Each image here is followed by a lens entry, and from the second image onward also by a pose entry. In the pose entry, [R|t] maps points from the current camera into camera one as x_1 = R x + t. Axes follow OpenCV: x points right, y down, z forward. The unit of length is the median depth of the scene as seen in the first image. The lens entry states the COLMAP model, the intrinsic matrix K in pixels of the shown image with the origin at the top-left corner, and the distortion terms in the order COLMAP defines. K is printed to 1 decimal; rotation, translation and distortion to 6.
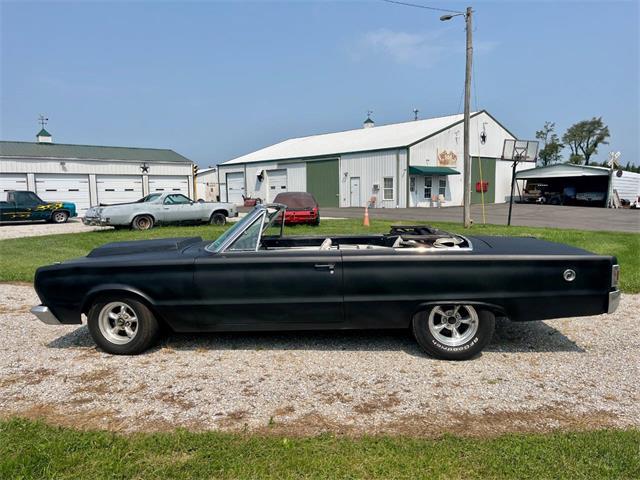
lens RADIAL K [[485.0, 0, 330.8], [0, 485.0, 249.6], [0, 0, 1]] dist [0.013387, 0.005083]
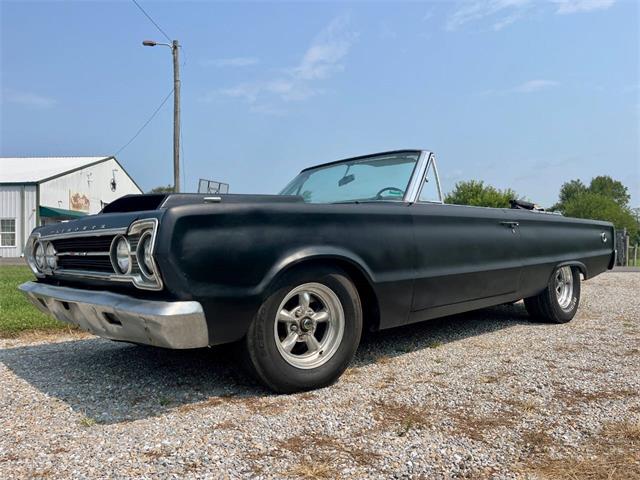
lens RADIAL K [[482.1, 0, 320.0], [0, 482.1, 240.0], [0, 0, 1]] dist [0.048146, 0.000085]
pose [[0.687174, 0.019141, 0.726240, -0.095827], [0.086398, 0.990405, -0.107854, 0.014016], [-0.721337, 0.136860, 0.678928, 0.075581]]
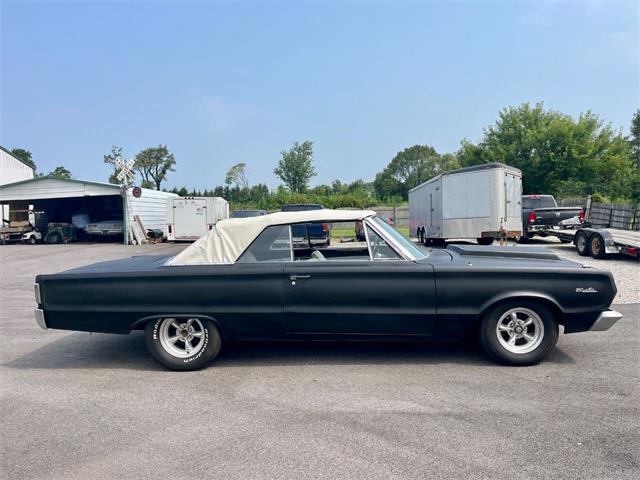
lens RADIAL K [[482.5, 0, 318.1], [0, 482.5, 238.1], [0, 0, 1]] dist [0.099011, -0.139660]
pose [[0.715629, -0.068612, 0.695103, 0.267872], [0.124651, 0.991734, -0.030440, -0.038128], [-0.687269, 0.108428, 0.718265, 0.321474]]
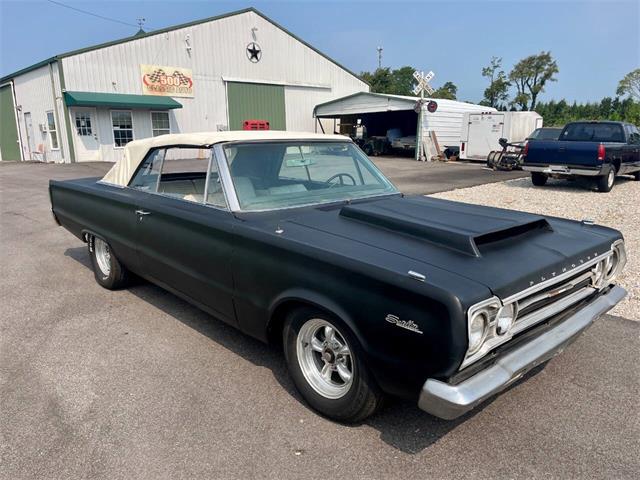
lens RADIAL K [[482.5, 0, 318.1], [0, 482.5, 238.1], [0, 0, 1]] dist [0.099011, -0.139660]
pose [[0.999312, -0.014285, 0.034231, 0.367549], [0.011255, 0.996132, 0.087144, -0.036014], [-0.035343, -0.086698, 0.995607, 0.311506]]
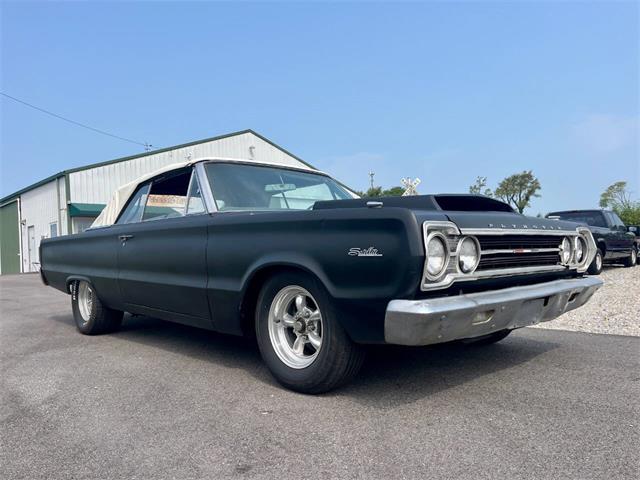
lens RADIAL K [[484.1, 0, 318.8], [0, 484.1, 243.3], [0, 0, 1]] dist [0.073277, -0.098145]
pose [[0.998589, -0.031329, 0.042872, 0.370757], [0.037130, 0.989167, -0.142019, -0.017871], [-0.037958, 0.143410, 0.988935, 0.310310]]
